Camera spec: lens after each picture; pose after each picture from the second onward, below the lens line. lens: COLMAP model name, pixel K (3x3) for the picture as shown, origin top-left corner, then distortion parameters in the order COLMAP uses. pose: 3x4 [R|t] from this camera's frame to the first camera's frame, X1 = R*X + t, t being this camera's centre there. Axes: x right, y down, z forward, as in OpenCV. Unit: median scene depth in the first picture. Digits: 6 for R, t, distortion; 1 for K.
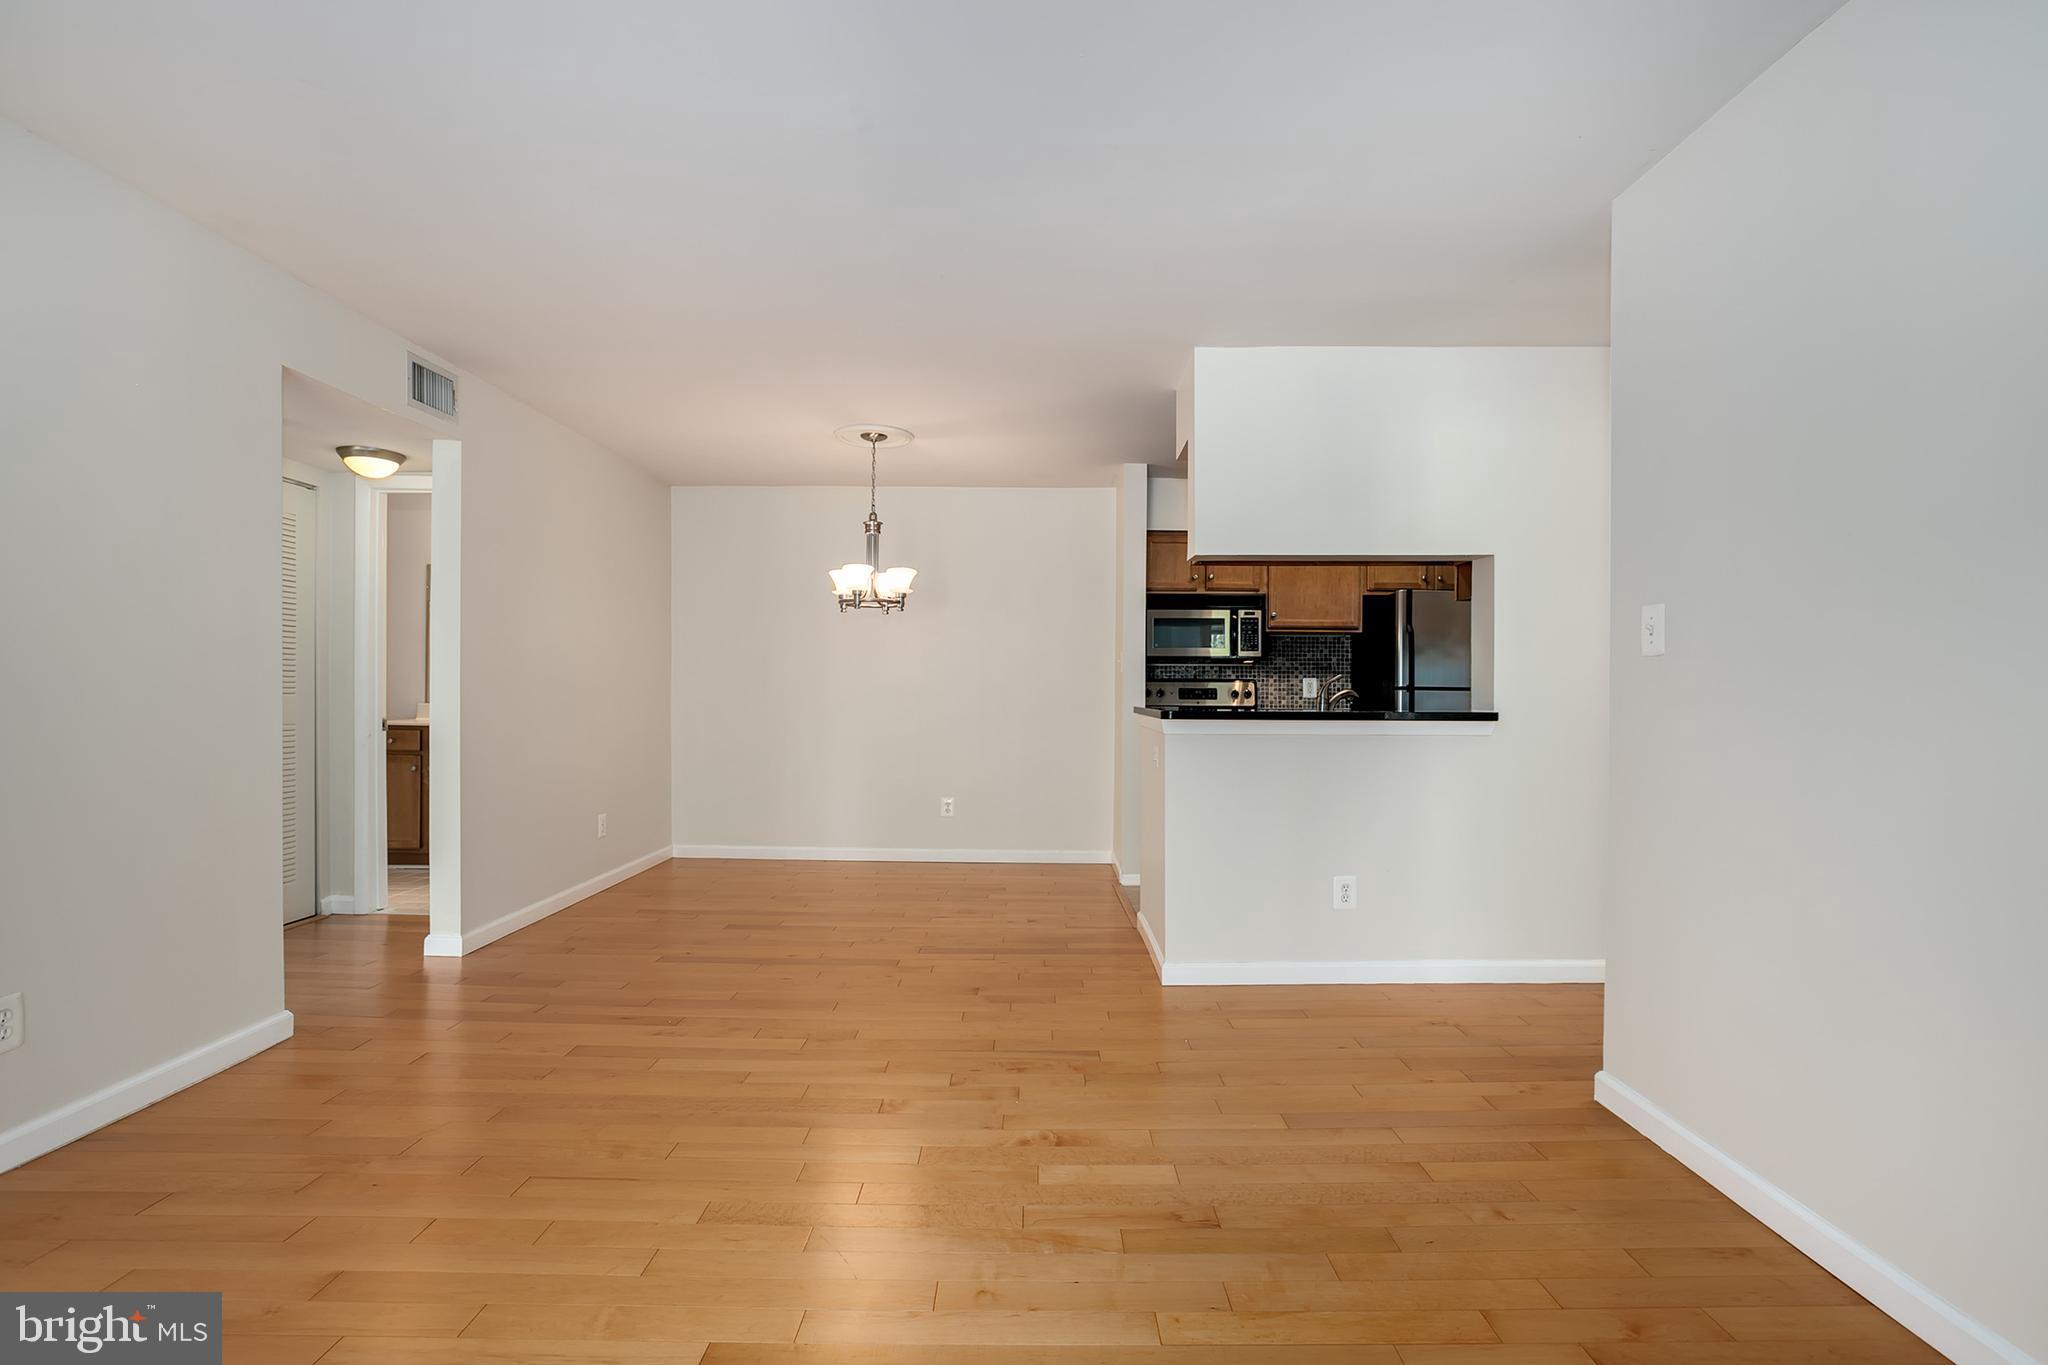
lens RADIAL K [[942.8, 0, 1025.2], [0, 942.8, 692.1], [0, 0, 1]] dist [-0.049579, 0.031625]
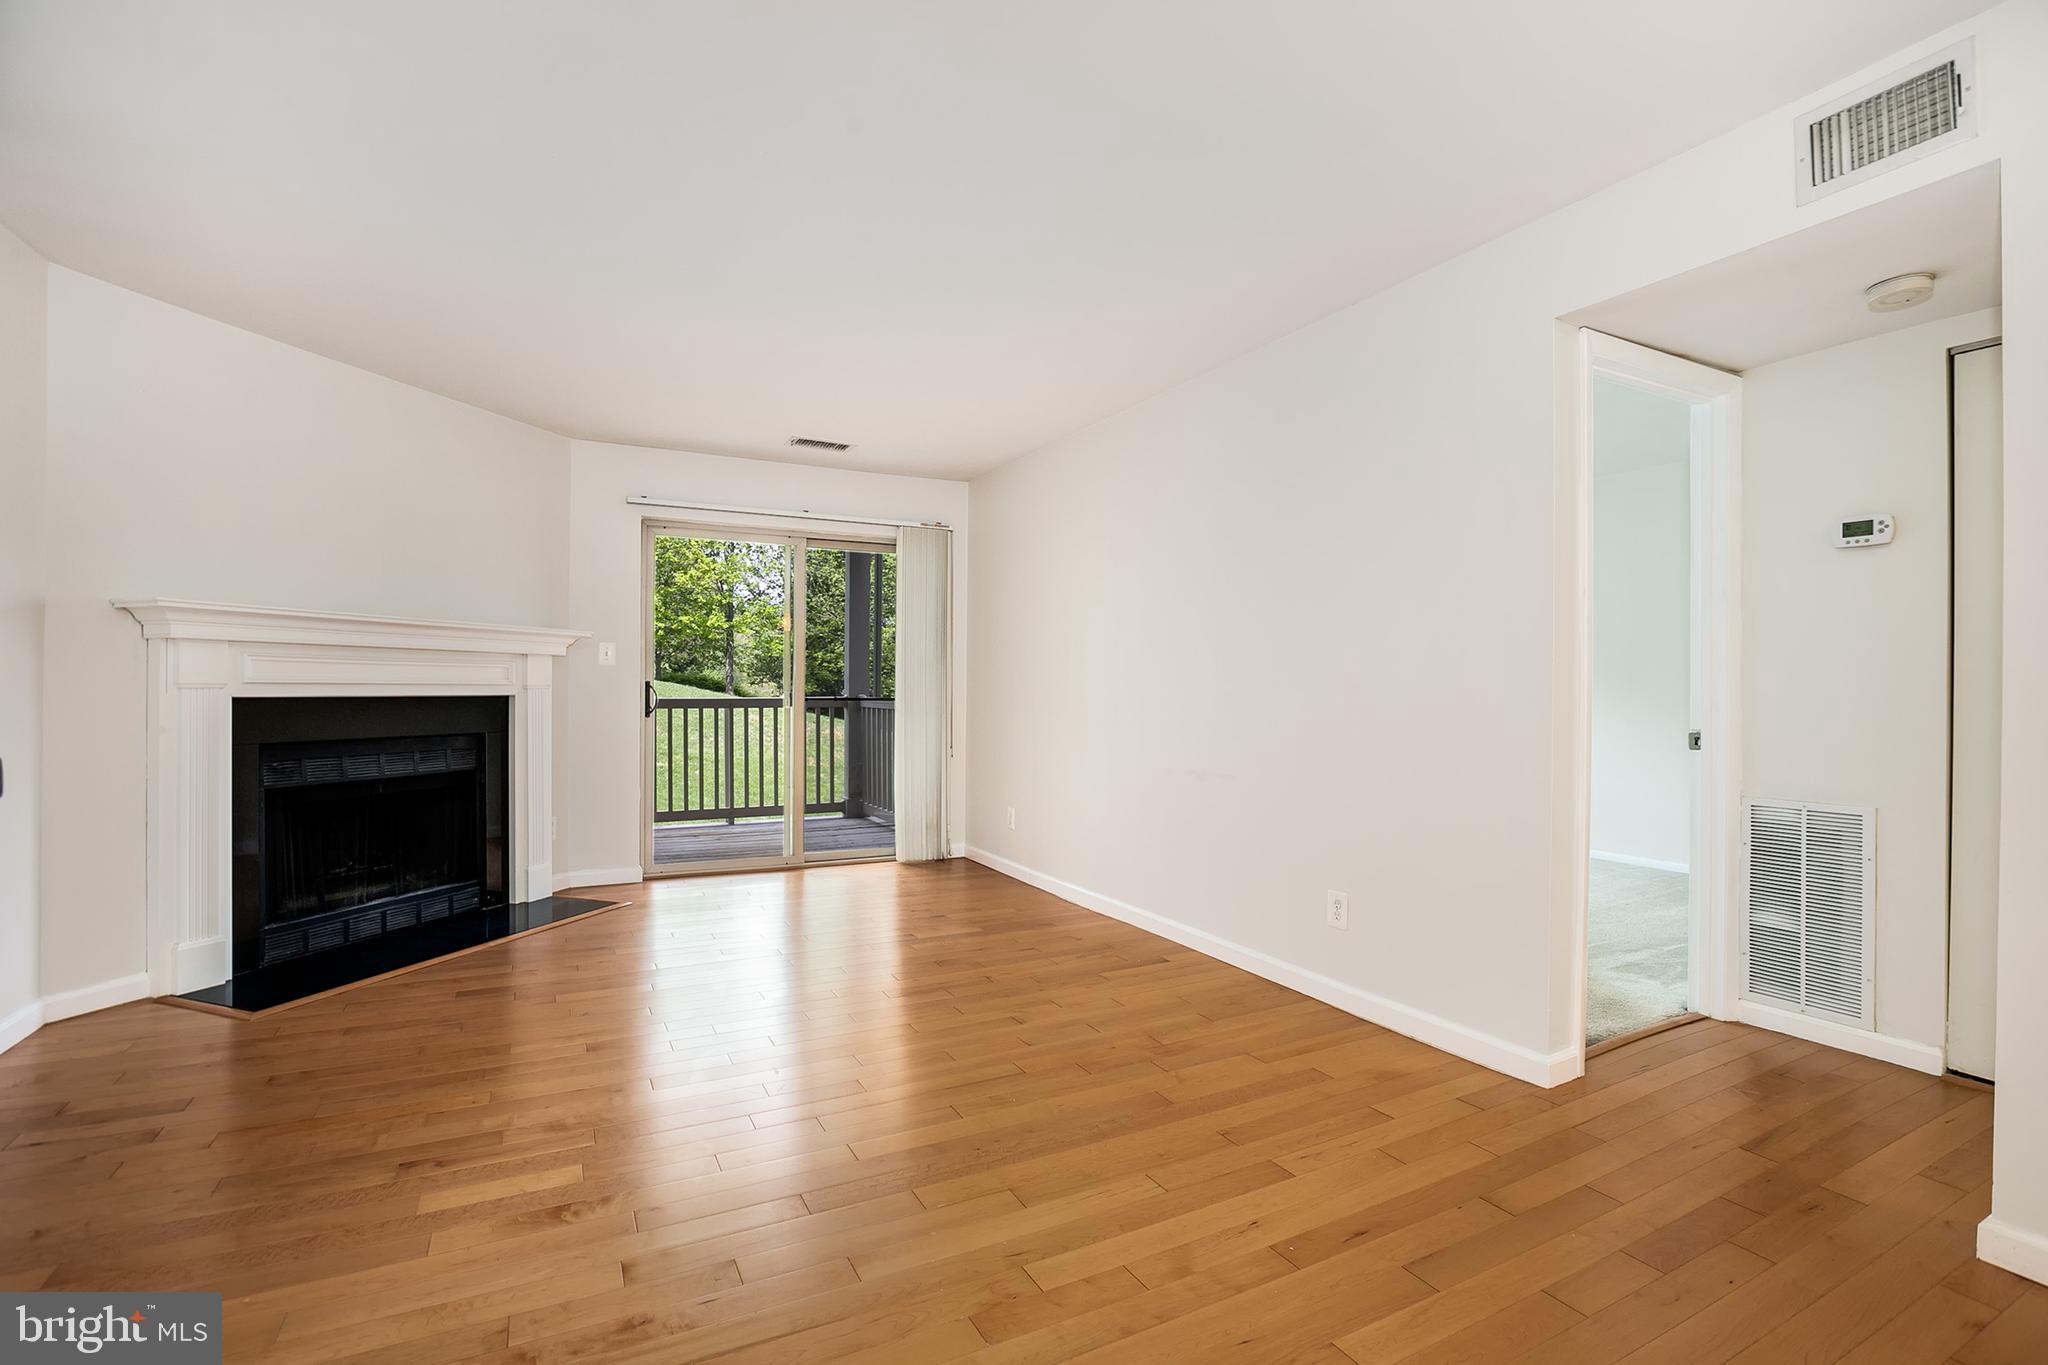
lens RADIAL K [[942.8, 0, 1025.2], [0, 942.8, 692.1], [0, 0, 1]] dist [-0.049579, 0.031625]
pose [[-0.883245, -0.004928, -0.468886, 0.061156], [-0.008952, 0.999940, 0.006353, -0.001221], [0.468826, 0.009808, -0.883236, 2.039851]]
